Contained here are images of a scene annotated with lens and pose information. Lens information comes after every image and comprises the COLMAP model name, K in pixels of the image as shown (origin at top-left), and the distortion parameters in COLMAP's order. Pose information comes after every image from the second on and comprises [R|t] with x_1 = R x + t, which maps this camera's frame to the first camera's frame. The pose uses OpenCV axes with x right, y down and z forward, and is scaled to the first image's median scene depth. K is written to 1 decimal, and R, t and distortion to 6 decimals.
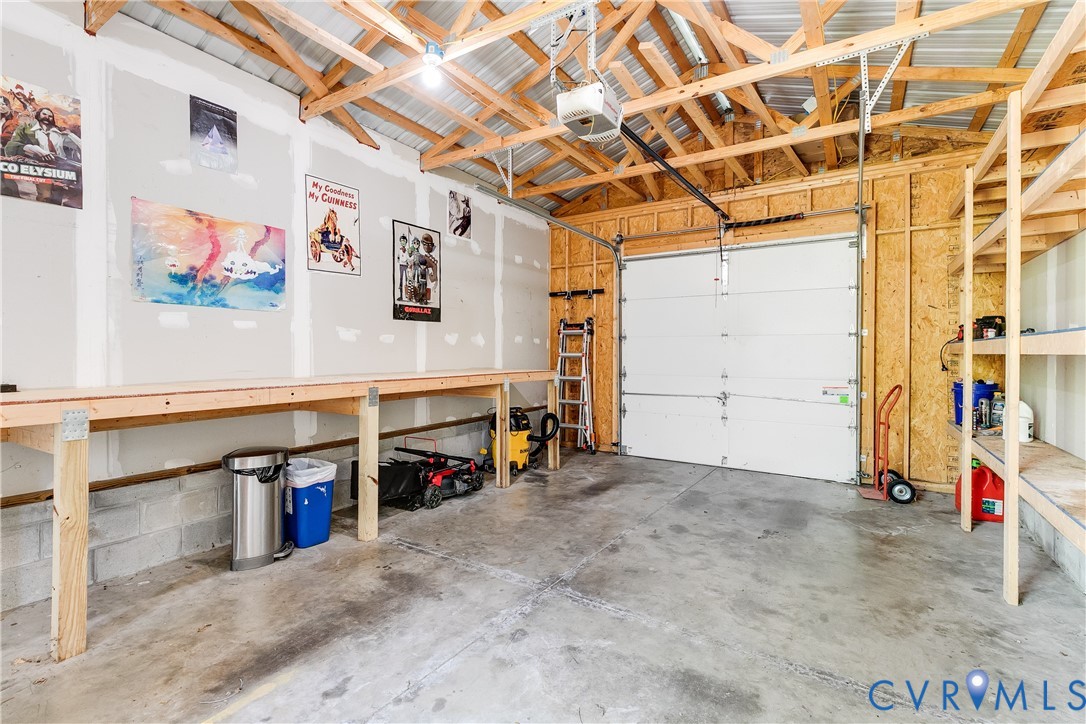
lens RADIAL K [[489.7, 0, 542.1], [0, 489.7, 353.9], [0, 0, 1]] dist [0.004673, 0.000554]
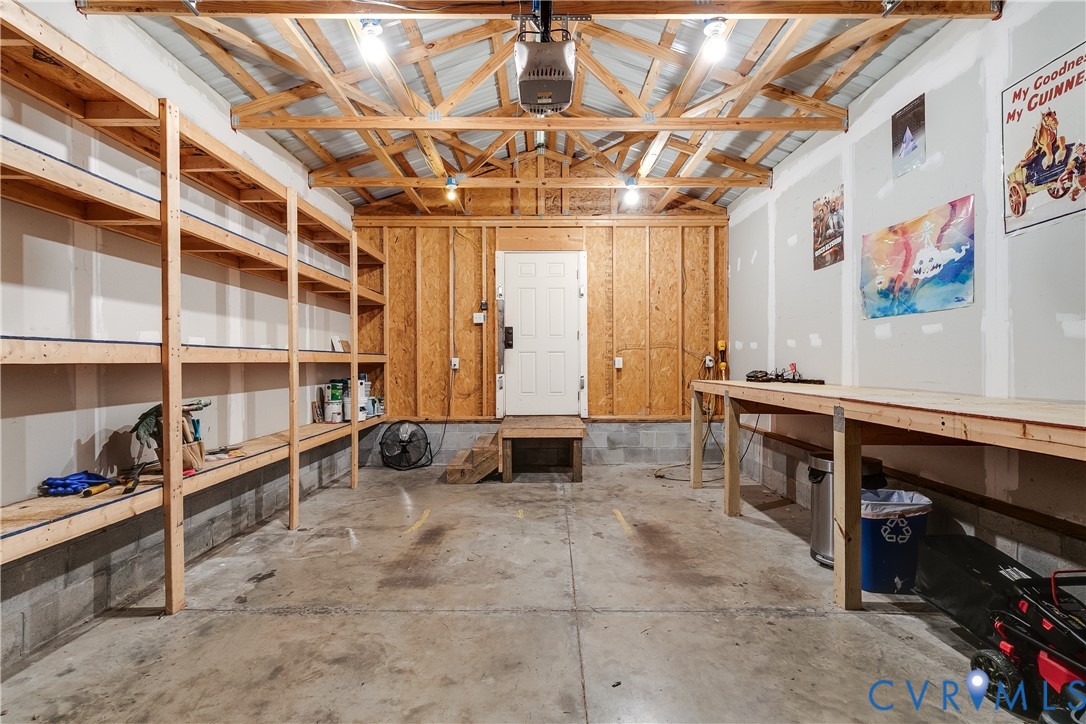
lens RADIAL K [[489.7, 0, 541.9], [0, 489.7, 365.3], [0, 0, 1]] dist [0.004673, 0.000554]
pose [[-0.836760, 0.005202, -0.547545, 0.460552], [-0.000719, 0.999944, 0.010600, -0.003758], [0.547569, 0.009263, -0.836709, 1.385937]]
